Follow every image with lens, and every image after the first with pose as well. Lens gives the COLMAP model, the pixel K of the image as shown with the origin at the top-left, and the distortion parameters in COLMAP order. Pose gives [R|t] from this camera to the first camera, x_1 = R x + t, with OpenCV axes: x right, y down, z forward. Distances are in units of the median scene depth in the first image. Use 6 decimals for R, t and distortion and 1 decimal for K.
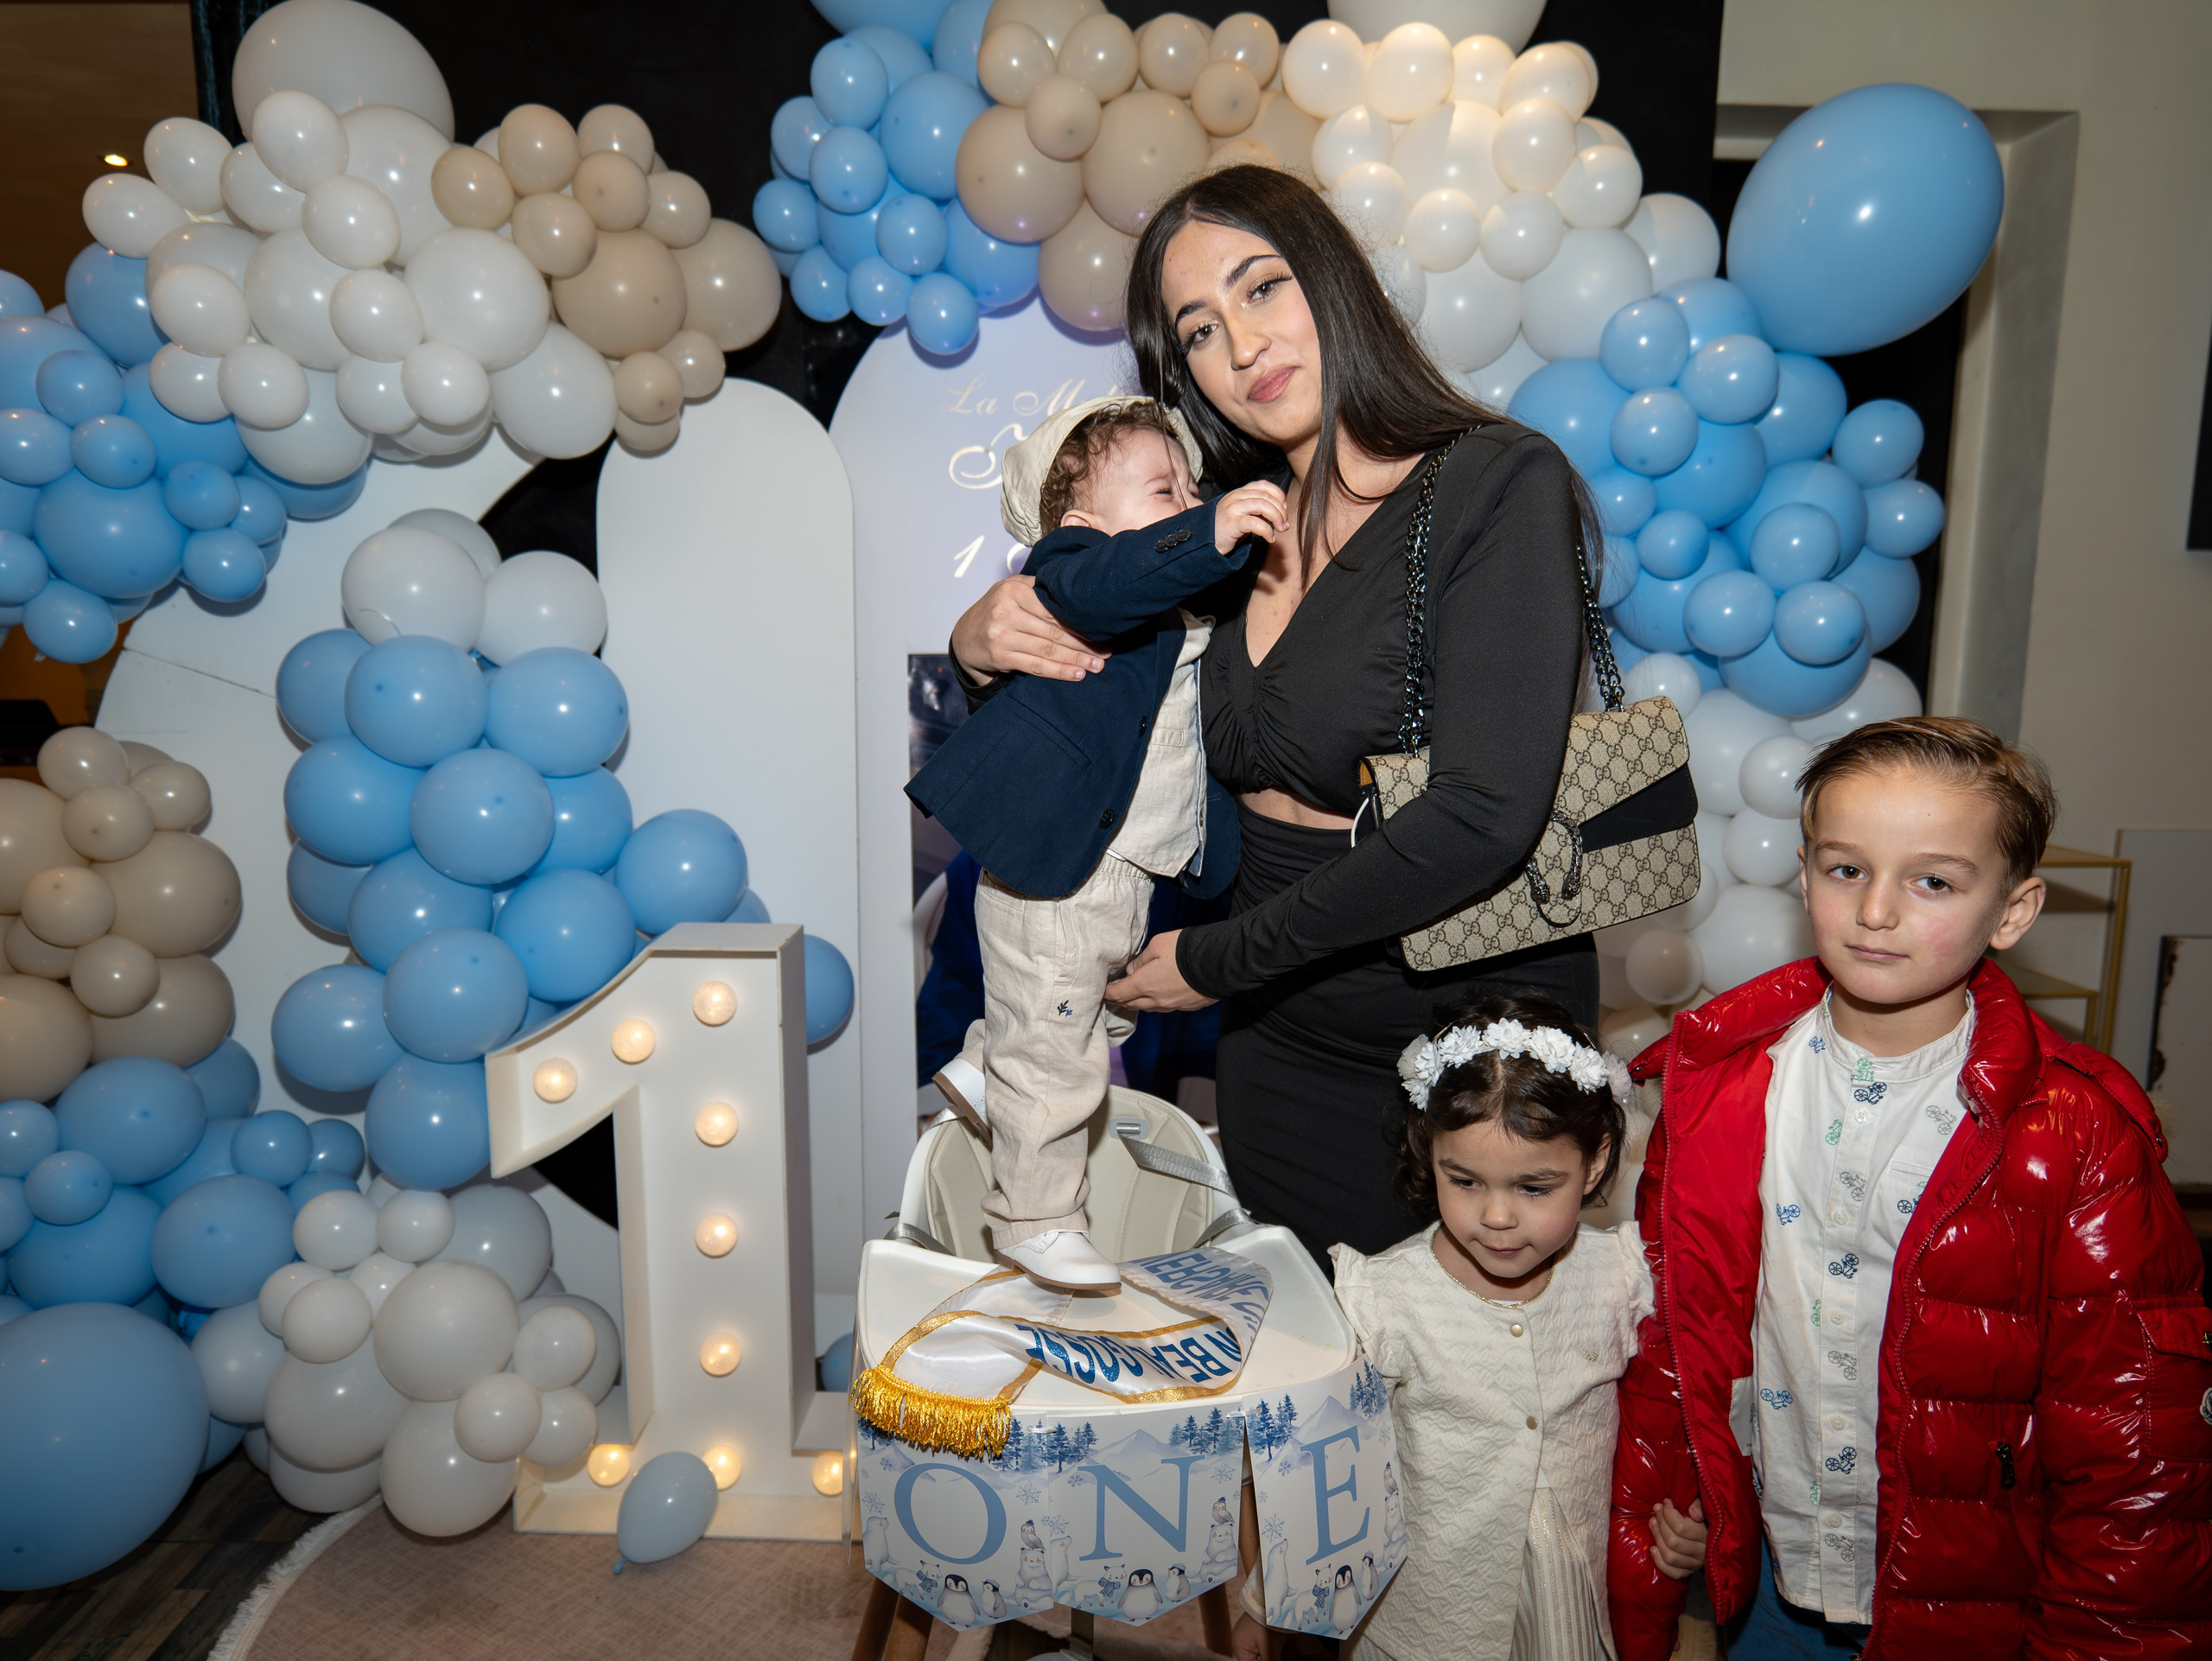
lens RADIAL K [[1454.0, 0, 1107.2], [0, 1454.0, 845.9], [0, 0, 1]] dist [-0.035106, 0.012048]
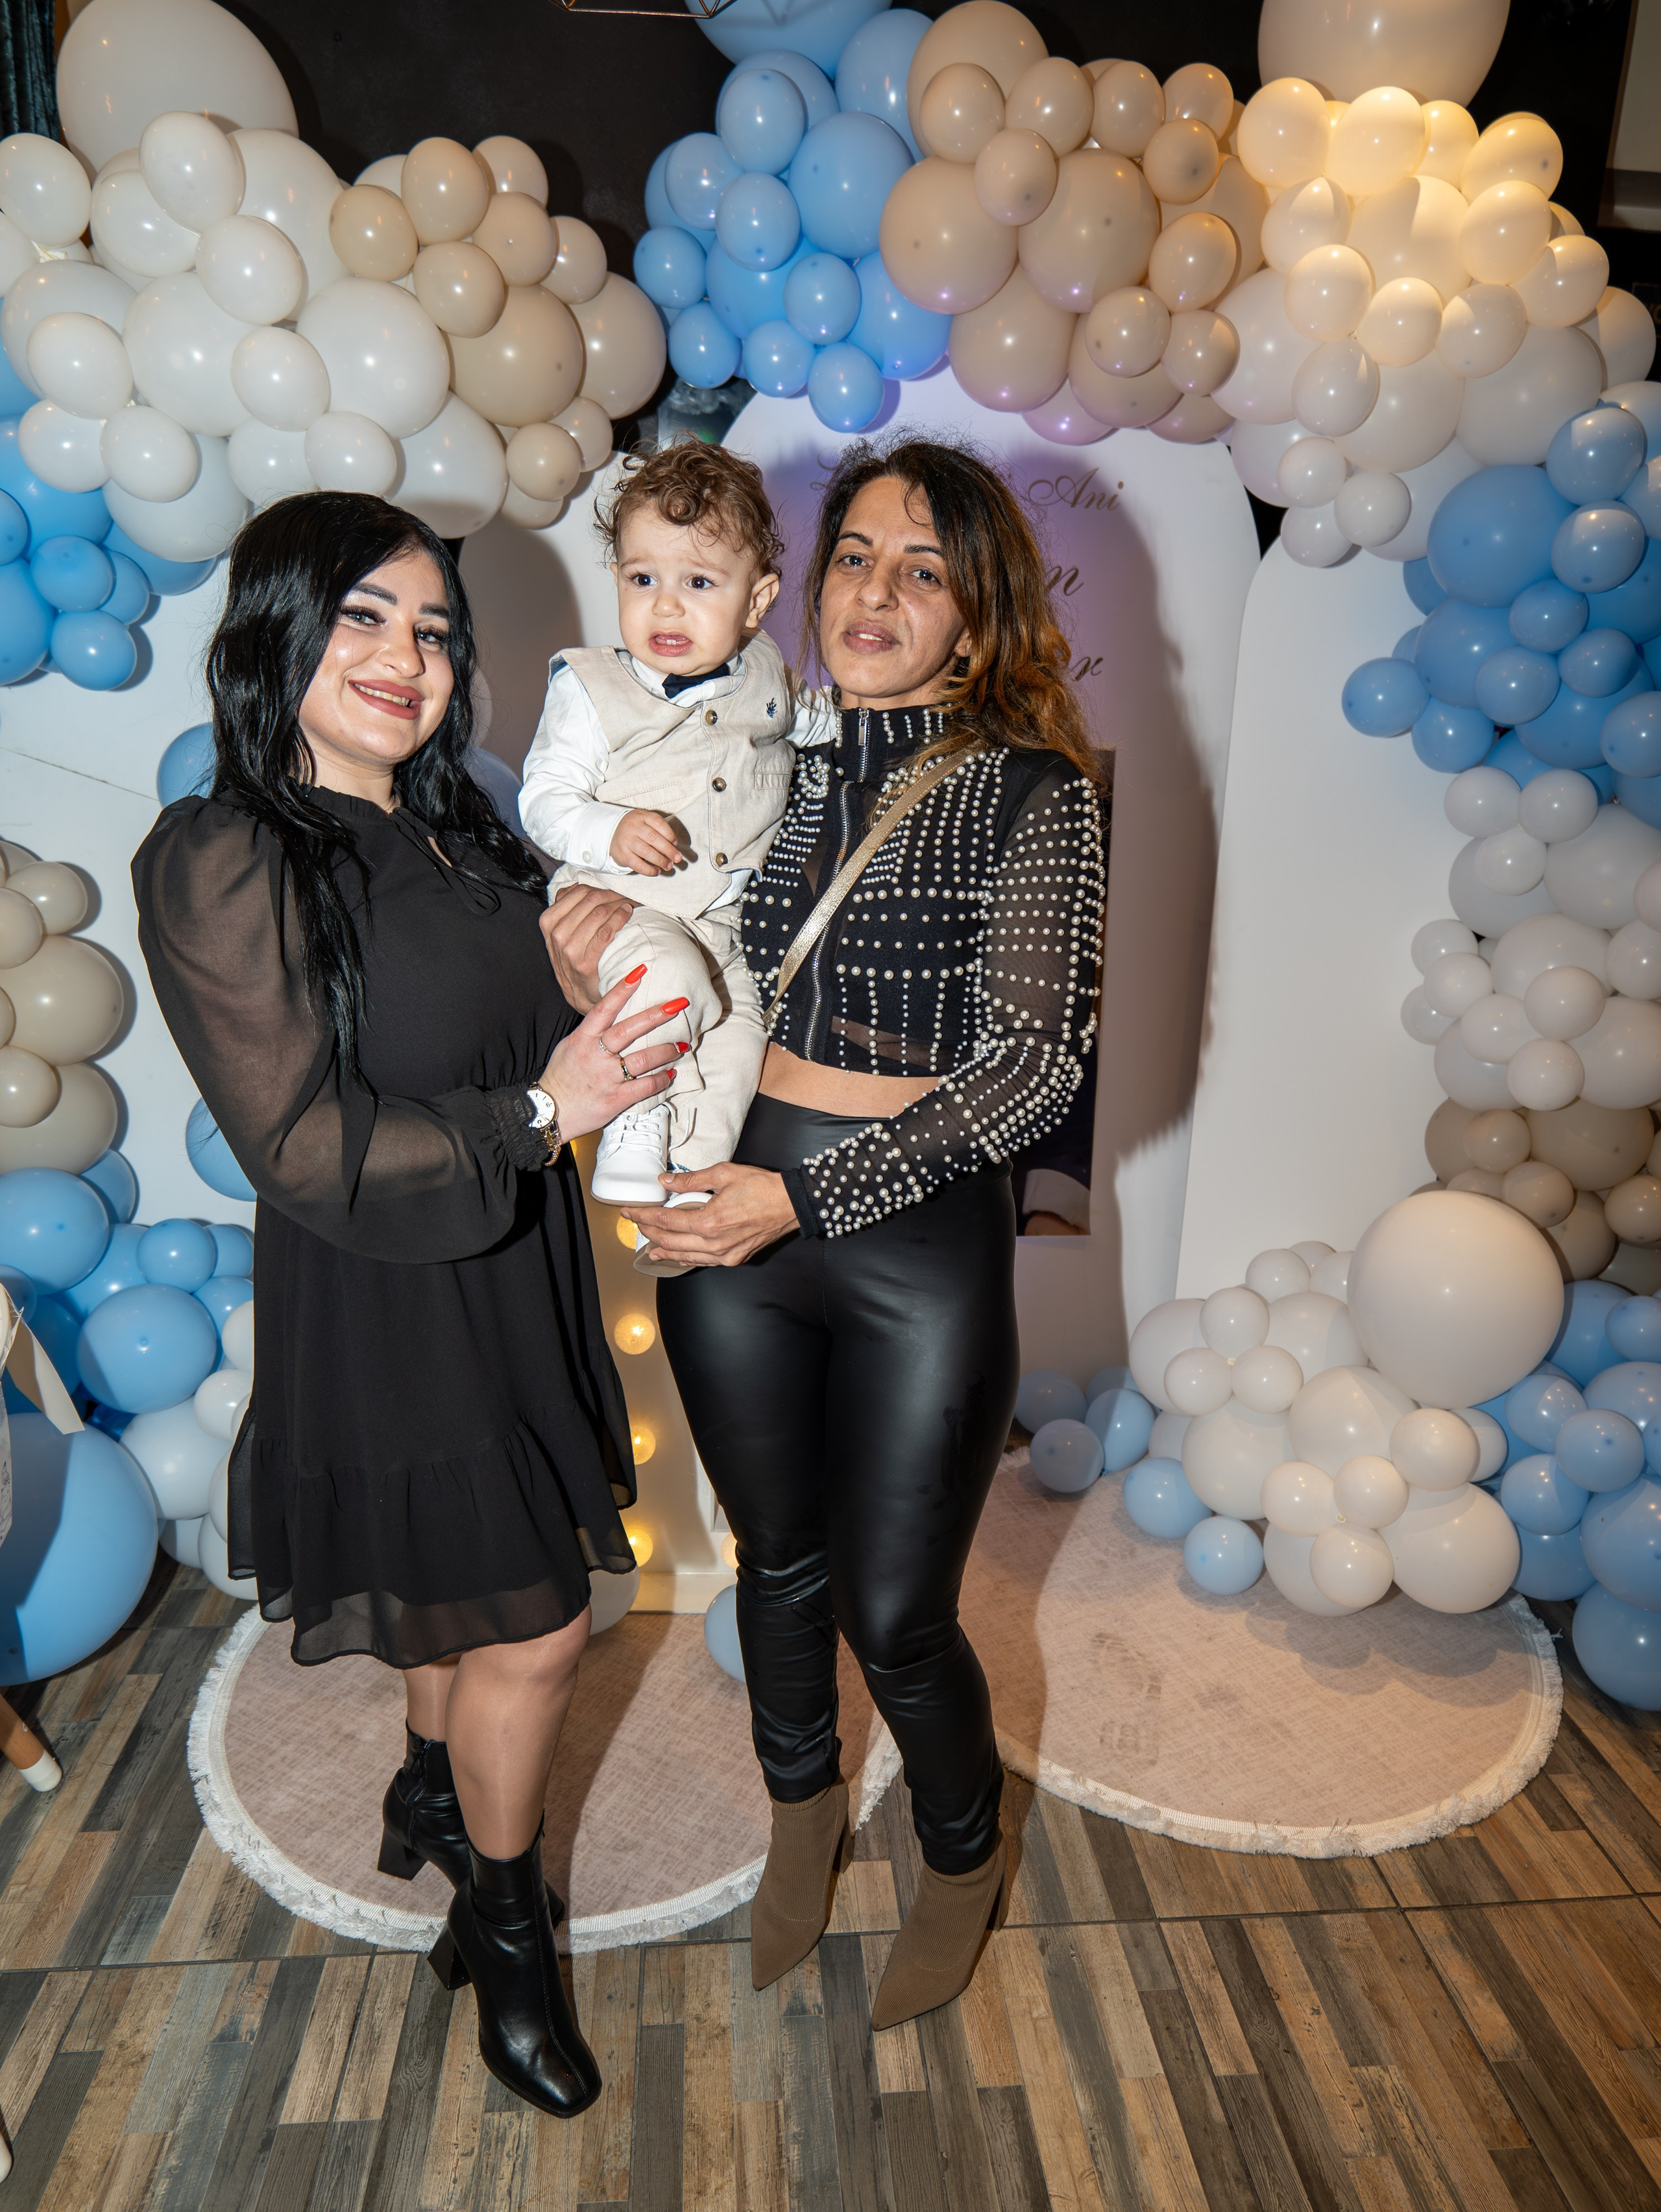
lens RADIAL K [[1454.1, 0, 815.7], [0, 1454.1, 1123.6], [0, 0, 1]] dist [-0.035106, 0.012048]
pose [[0.998089, -0.001679, 0.061776, -0.208775], [-0.007674, 0.988527, 0.150850, -0.036863], [-0.061321, -0.151036, 0.986625, -0.004140]]
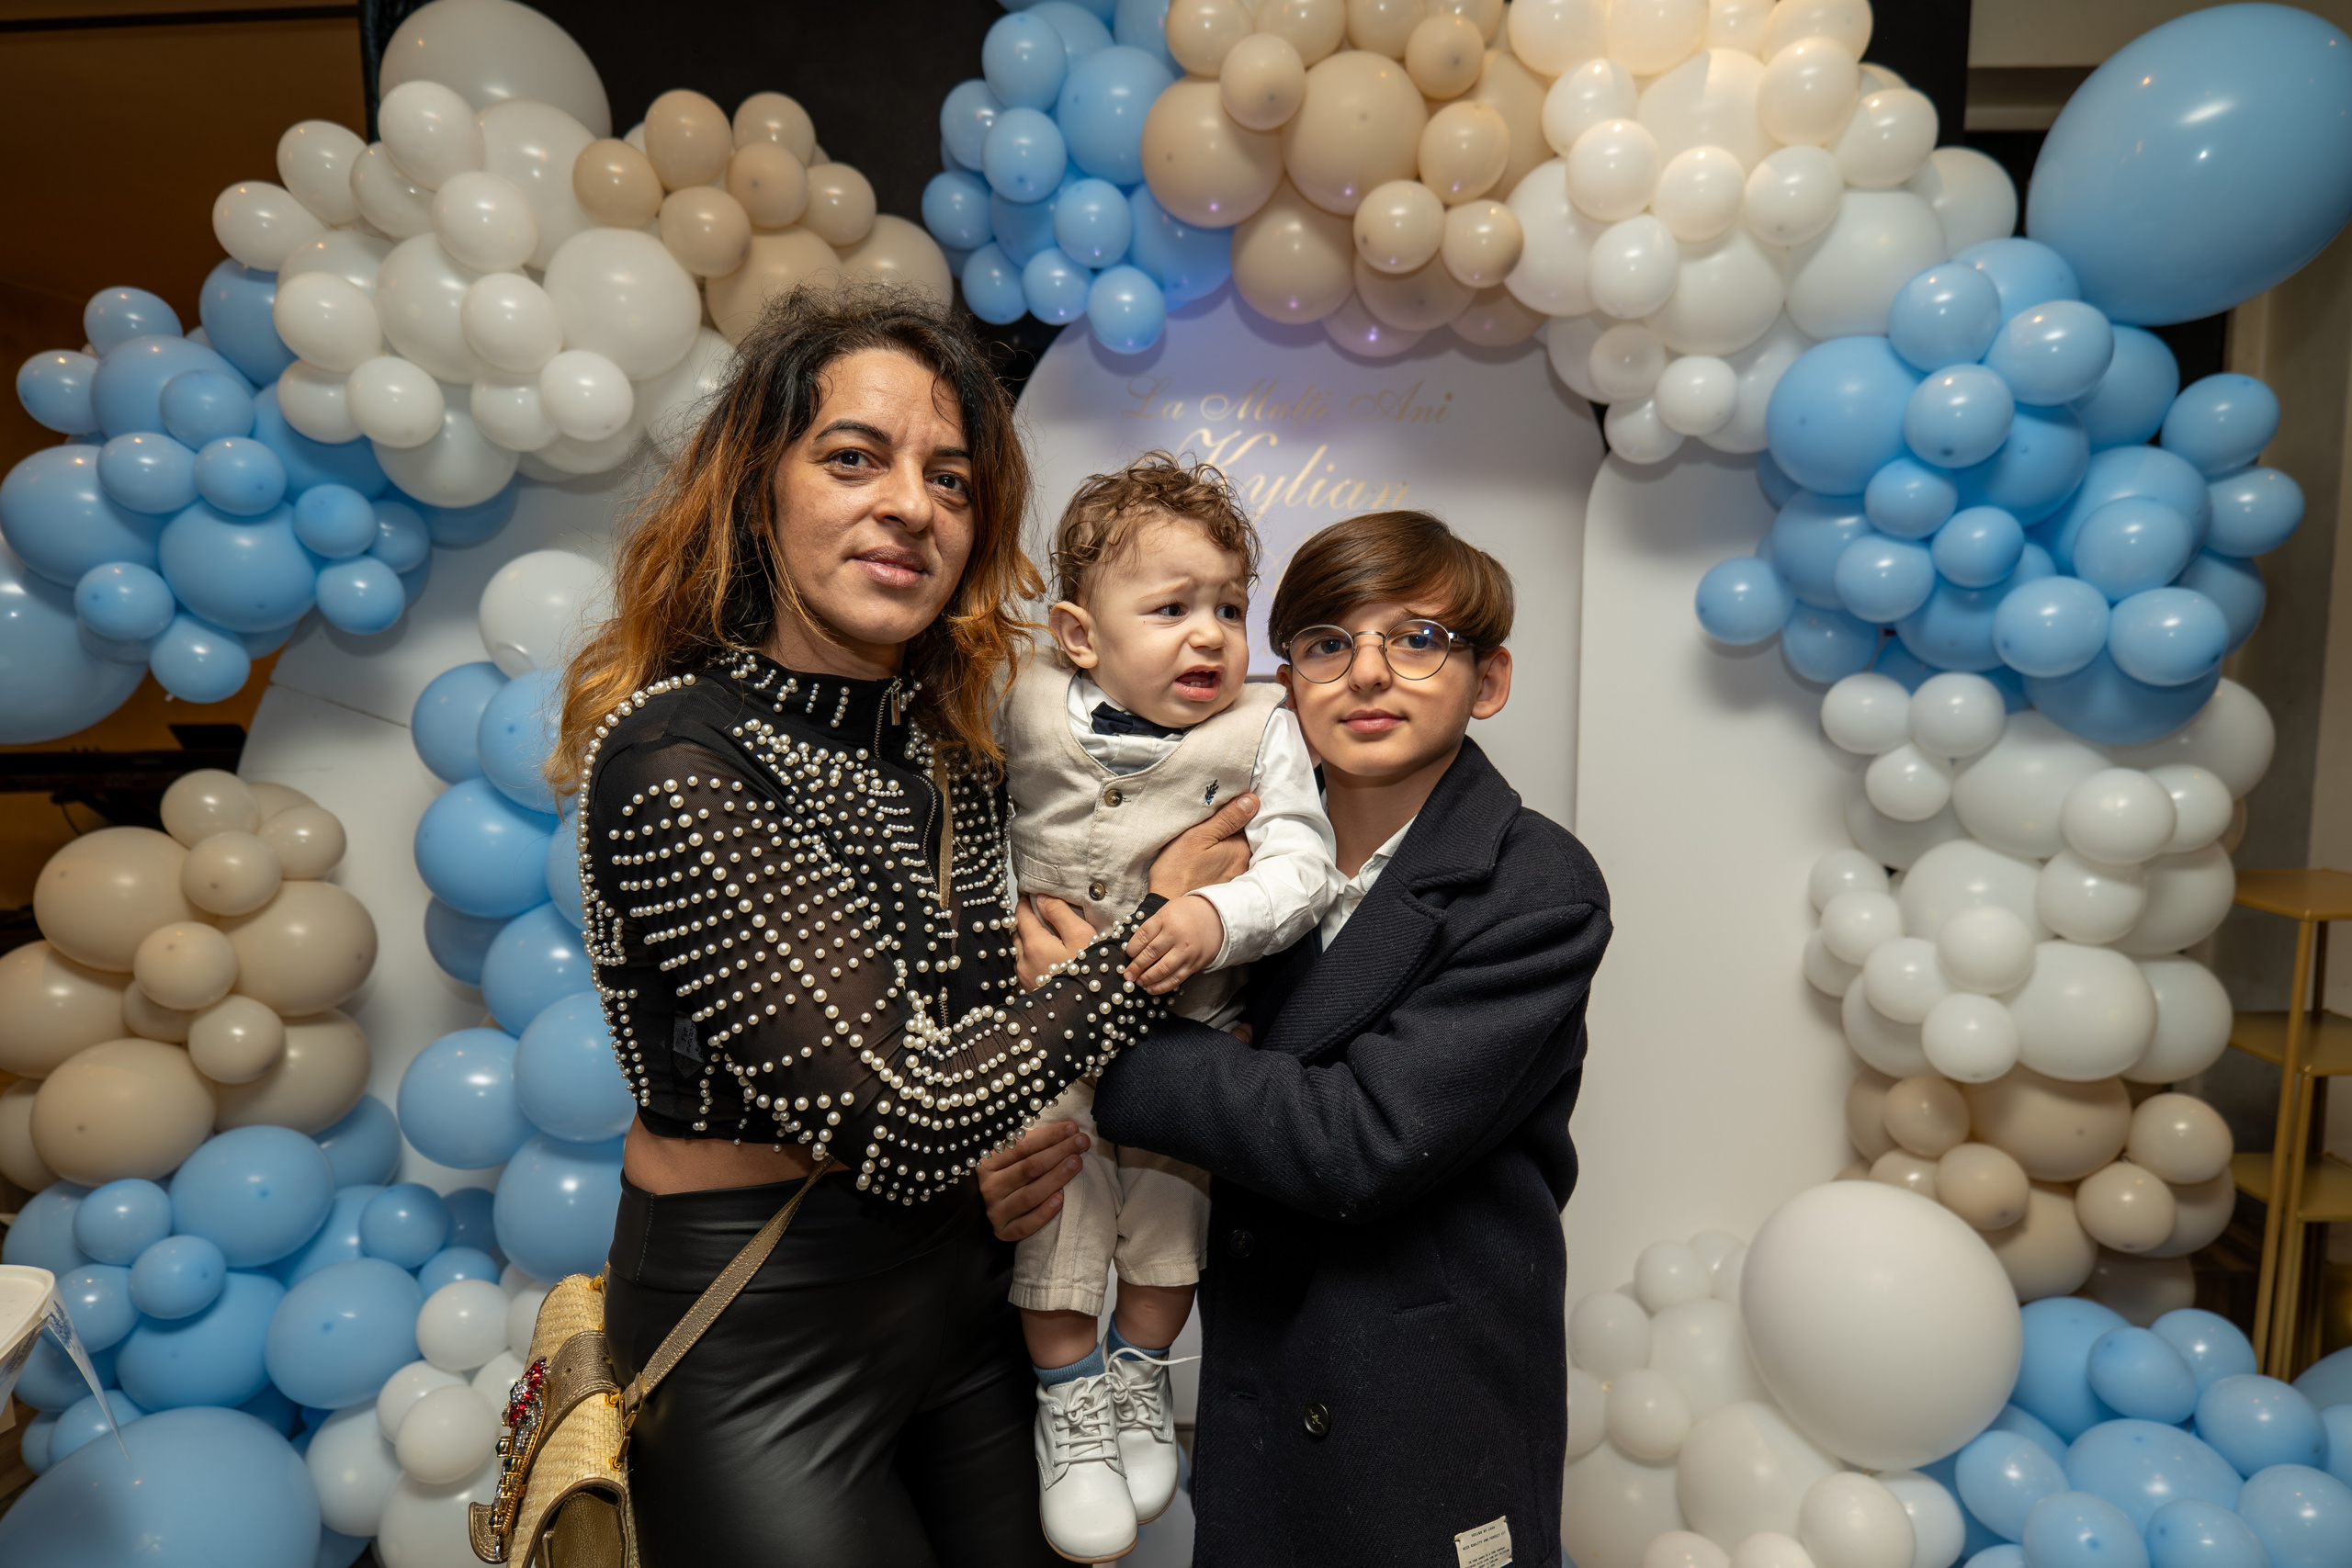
lens RADIAL K [[1357.9, 0, 1167.4], [0, 1357.9, 778.3], [0, 0, 1]] dist [-0.023203, 0.004222]
pose [[0.997876, -0.006734, -0.064799, -0.037437], [0.004490, 0.999387, -0.034716, -0.045206], [0.064993, 0.034351, 0.997294, 0.172100]]
